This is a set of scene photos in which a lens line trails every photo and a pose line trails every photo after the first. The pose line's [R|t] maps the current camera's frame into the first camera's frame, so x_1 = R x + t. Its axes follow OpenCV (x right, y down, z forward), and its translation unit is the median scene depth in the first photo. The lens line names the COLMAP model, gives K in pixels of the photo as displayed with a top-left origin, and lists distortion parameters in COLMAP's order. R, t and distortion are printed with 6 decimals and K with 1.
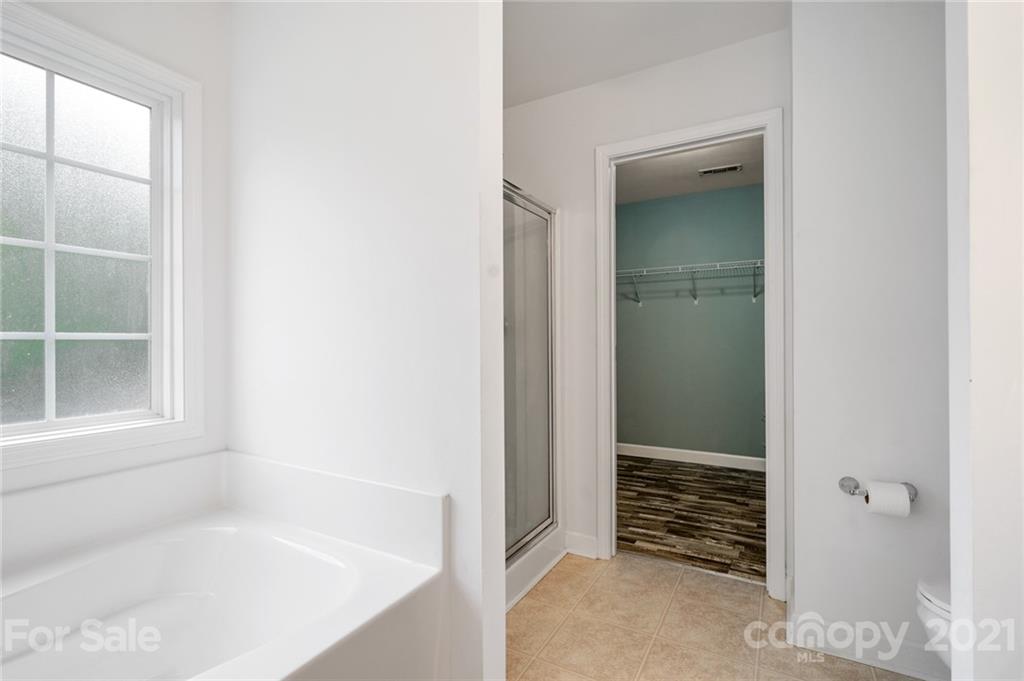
lens RADIAL K [[467.7, 0, 513.9], [0, 467.7, 339.0], [0, 0, 1]] dist [-0.001169, 0.000093]
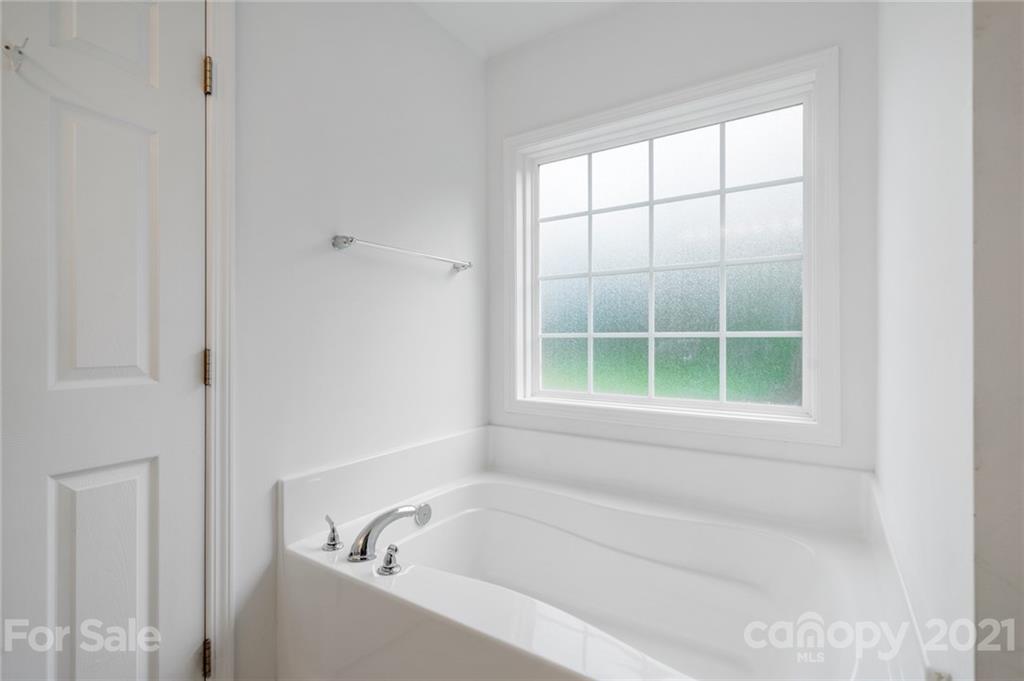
lens RADIAL K [[467.7, 0, 513.9], [0, 467.7, 339.0], [0, 0, 1]] dist [-0.001169, 0.000093]
pose [[-0.063559, 0.003353, -0.997972, 0.293926], [0.002949, 0.999991, 0.003172, 0.000062], [0.997974, -0.002741, -0.063569, 0.523865]]
